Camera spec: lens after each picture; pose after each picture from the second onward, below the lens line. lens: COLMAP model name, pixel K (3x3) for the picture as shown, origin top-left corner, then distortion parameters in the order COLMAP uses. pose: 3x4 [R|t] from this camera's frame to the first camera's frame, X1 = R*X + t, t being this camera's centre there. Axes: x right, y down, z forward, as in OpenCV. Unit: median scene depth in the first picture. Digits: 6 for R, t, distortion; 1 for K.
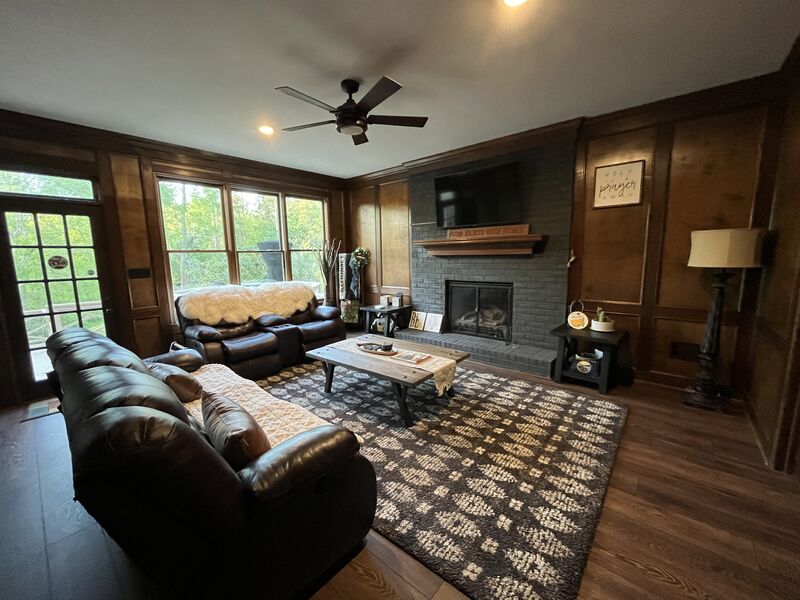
lens RADIAL K [[325.4, 0, 400.2], [0, 325.4, 301.1], [0, 0, 1]] dist [0.000591, 0.000077]
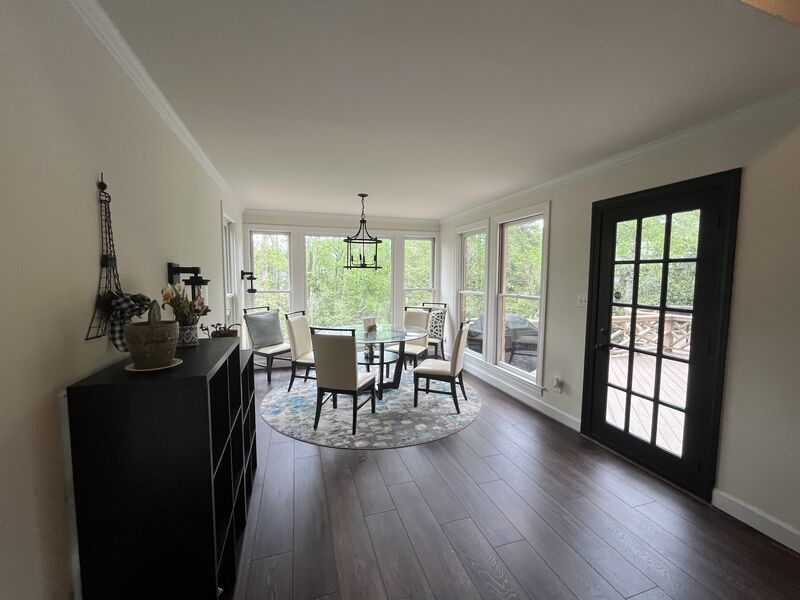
lens RADIAL K [[325.4, 0, 398.6], [0, 325.4, 301.3], [0, 0, 1]] dist [0.000591, 0.000077]
pose [[-0.527986, 0.094544, -0.843974, -0.157344], [-0.115230, 0.976618, 0.181491, -0.146217], [0.841399, 0.193076, -0.504746, 0.903717]]
